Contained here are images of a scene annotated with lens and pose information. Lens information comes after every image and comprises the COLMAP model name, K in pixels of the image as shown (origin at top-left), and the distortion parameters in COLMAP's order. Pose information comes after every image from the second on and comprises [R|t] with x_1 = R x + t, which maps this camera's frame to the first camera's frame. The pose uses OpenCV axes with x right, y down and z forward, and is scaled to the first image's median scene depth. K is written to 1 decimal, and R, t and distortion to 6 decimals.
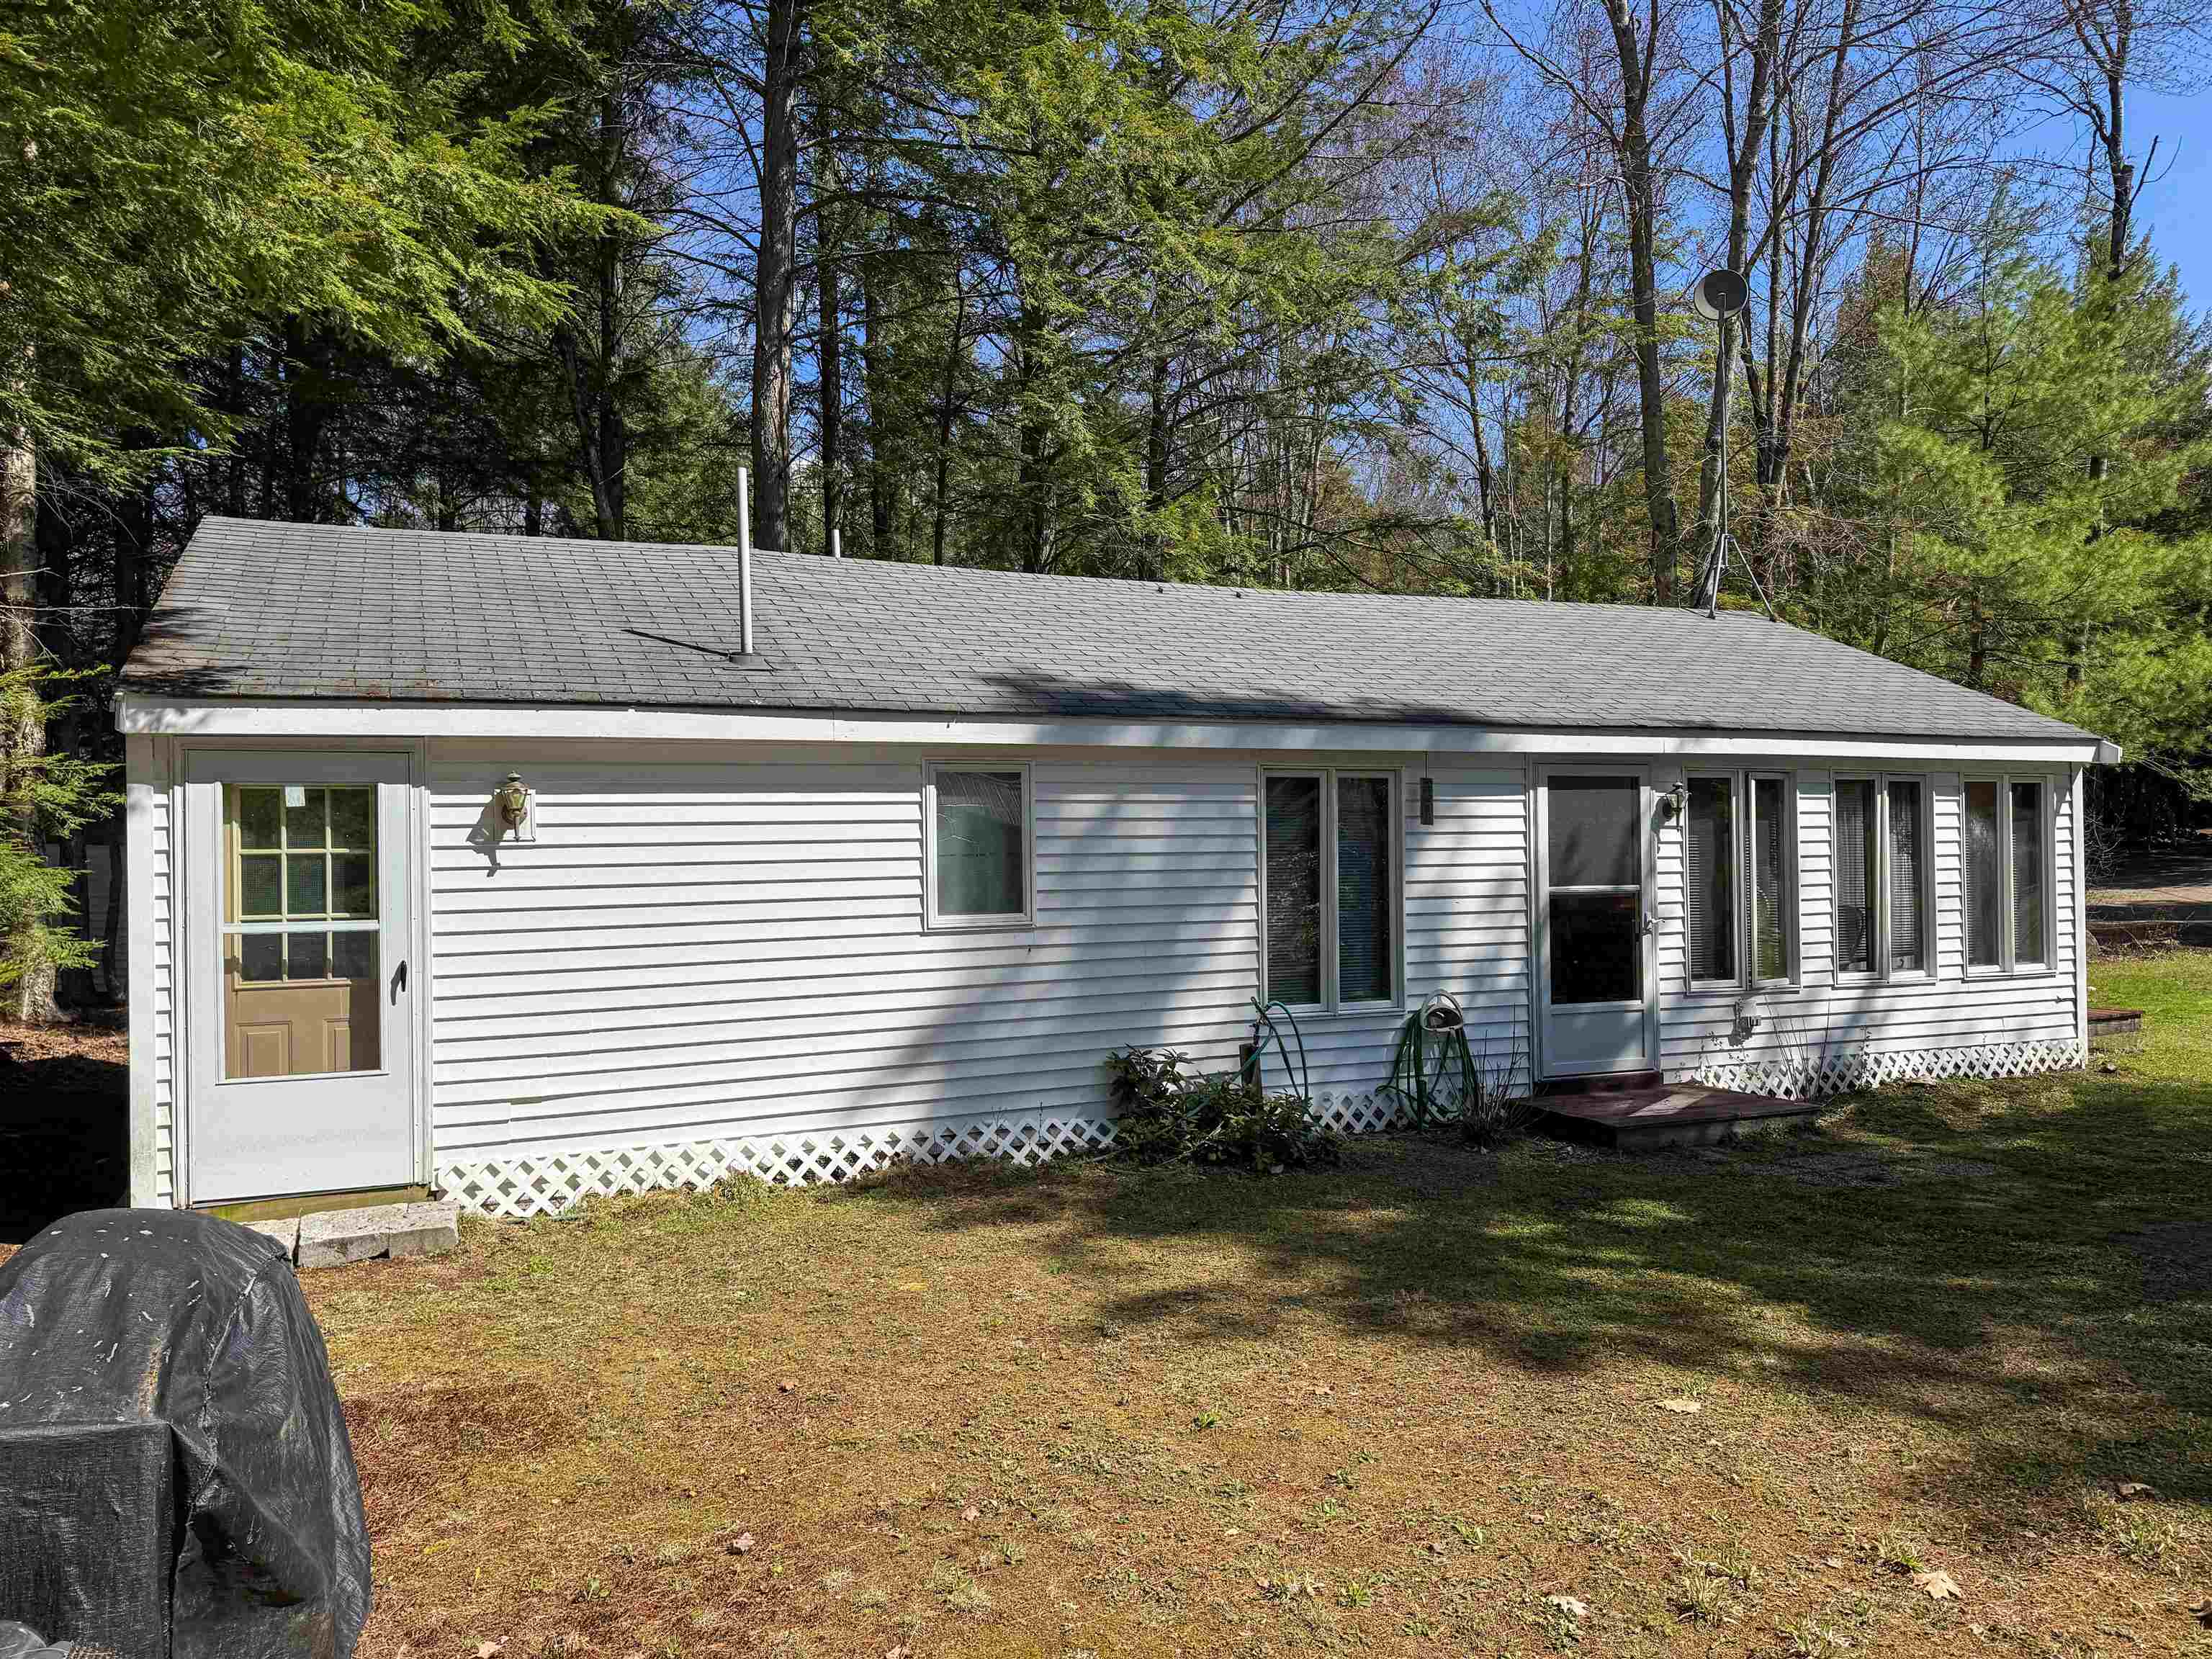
lens RADIAL K [[1554.9, 0, 1106.0], [0, 1554.9, 829.5], [0, 0, 1]] dist [0.149986, -0.224371]
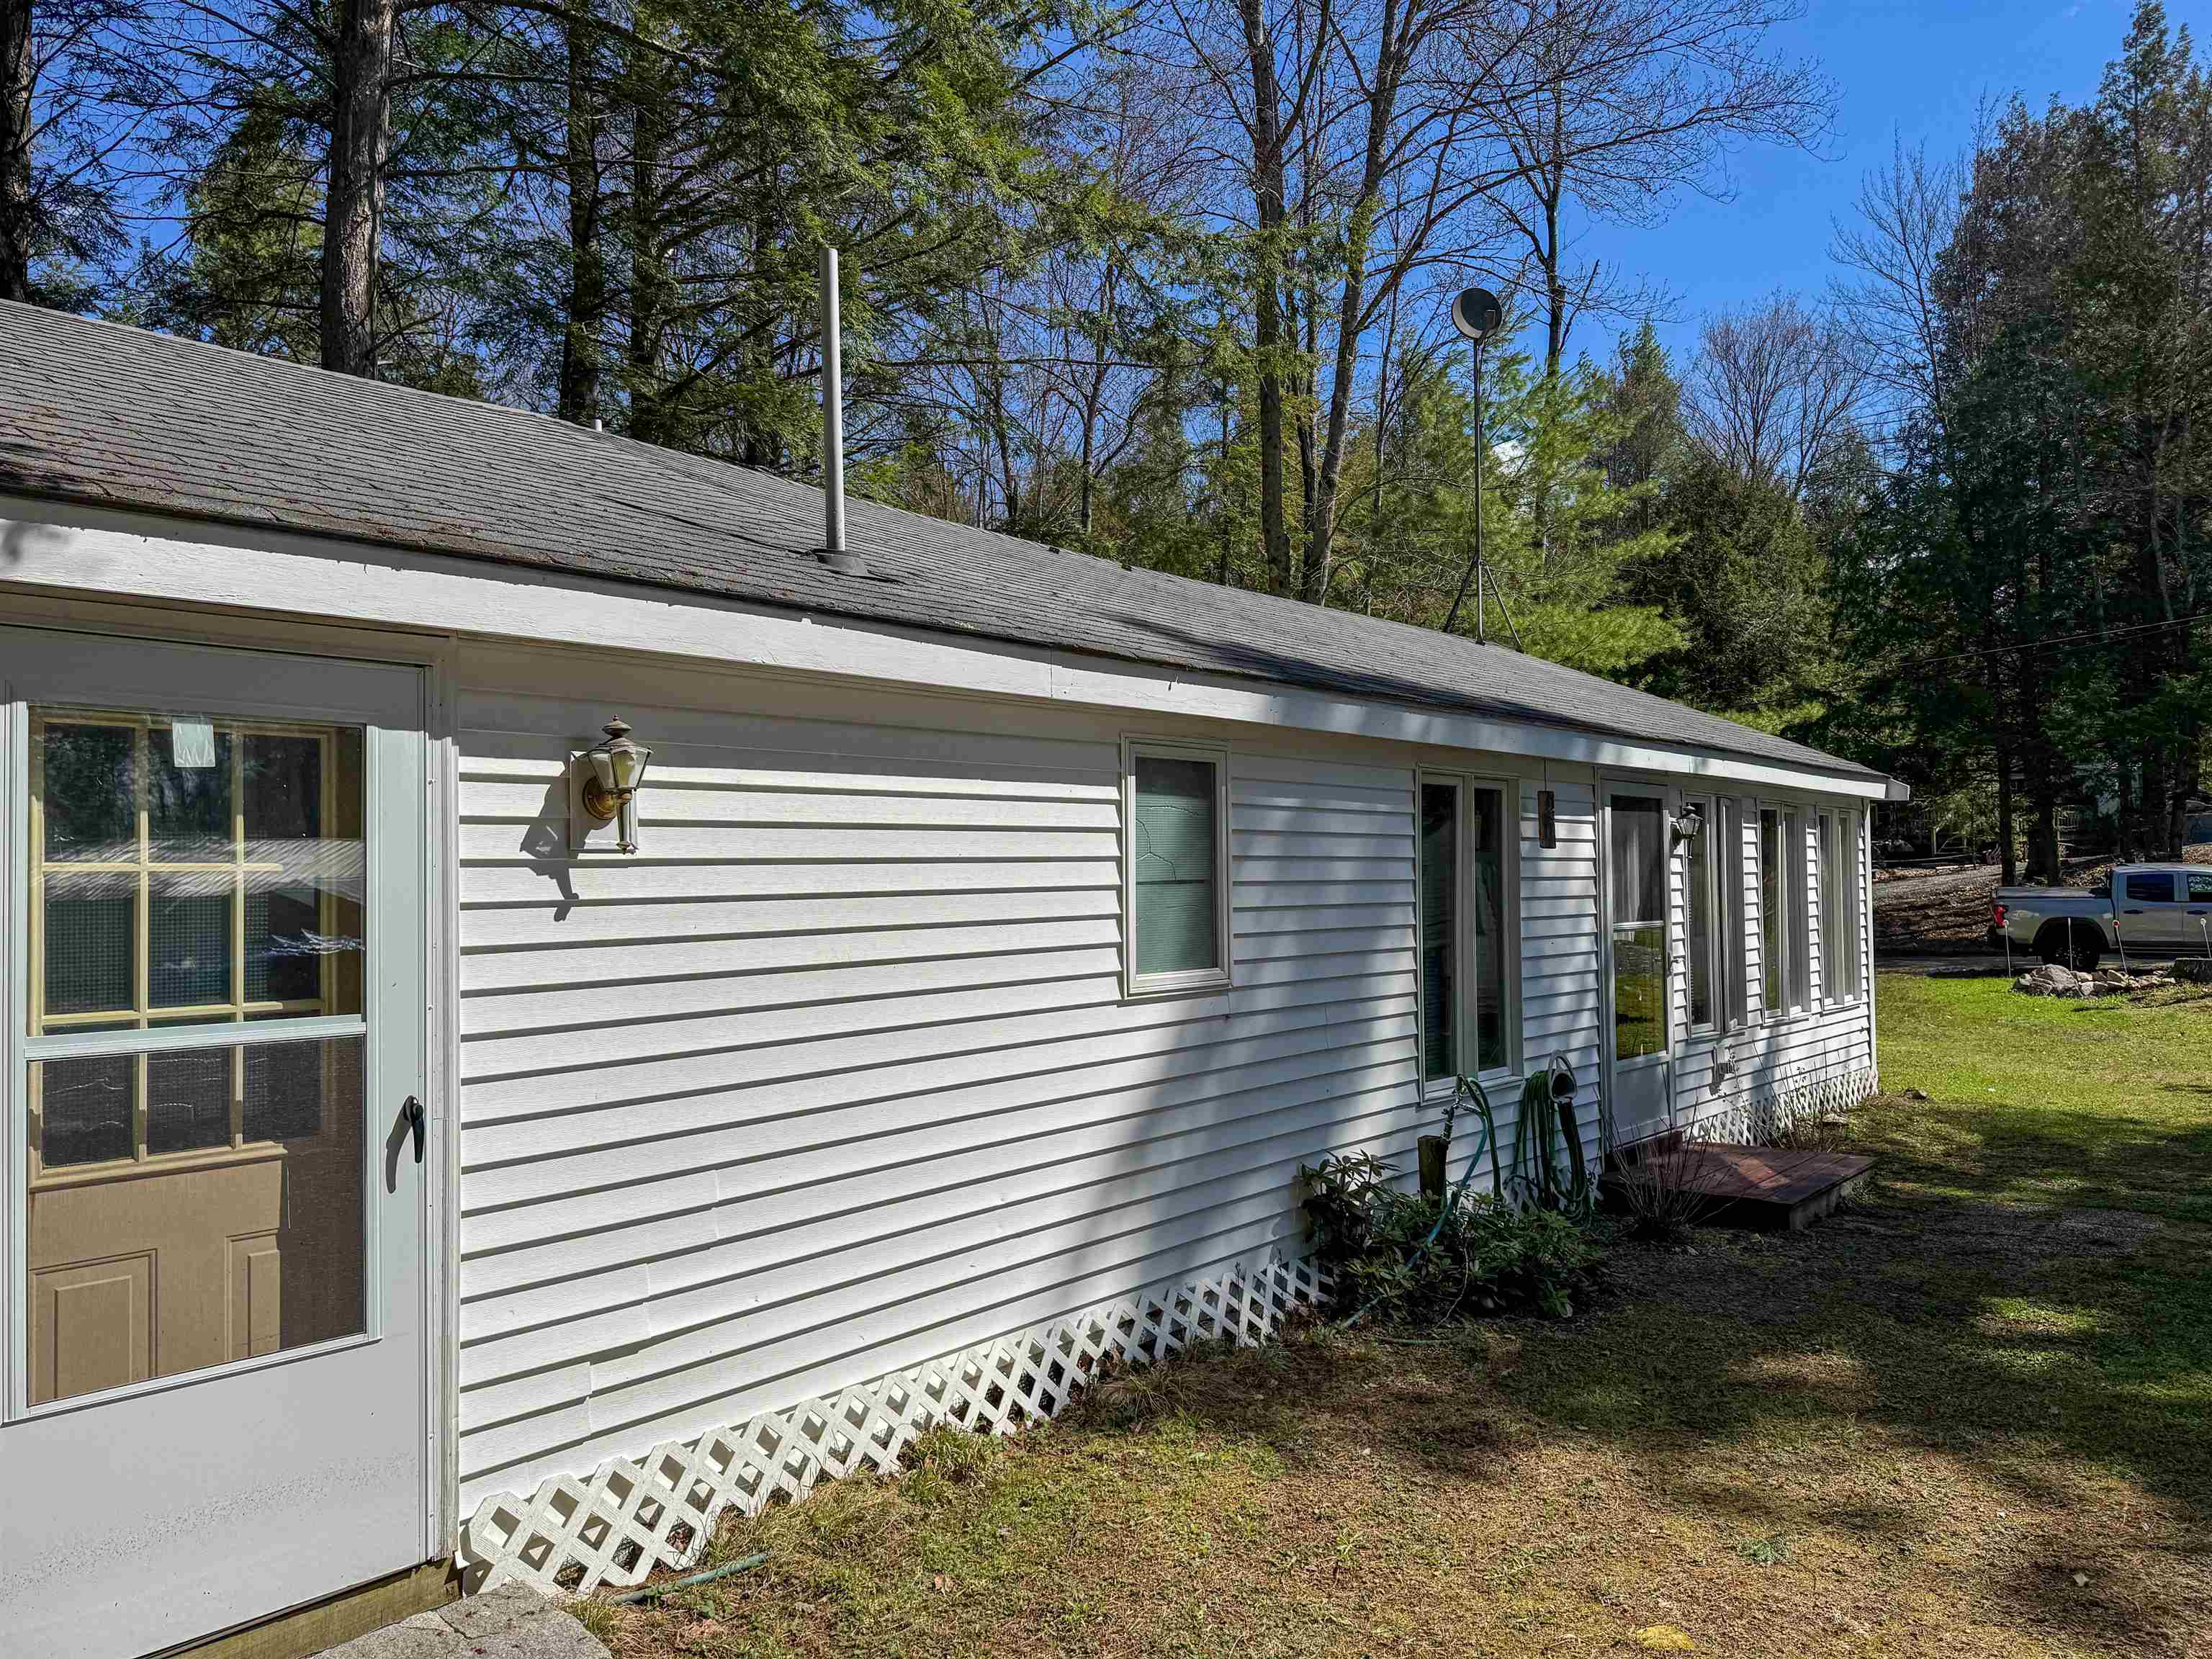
lens RADIAL K [[1554.9, 0, 1106.0], [0, 1554.9, 829.5], [0, 0, 1]] dist [0.149986, -0.224371]
pose [[0.899307, 0.009709, 0.437211, -0.426870], [0.007666, 0.999250, -0.037959, 0.019856], [-0.437251, 0.037489, 0.898558, 0.433227]]
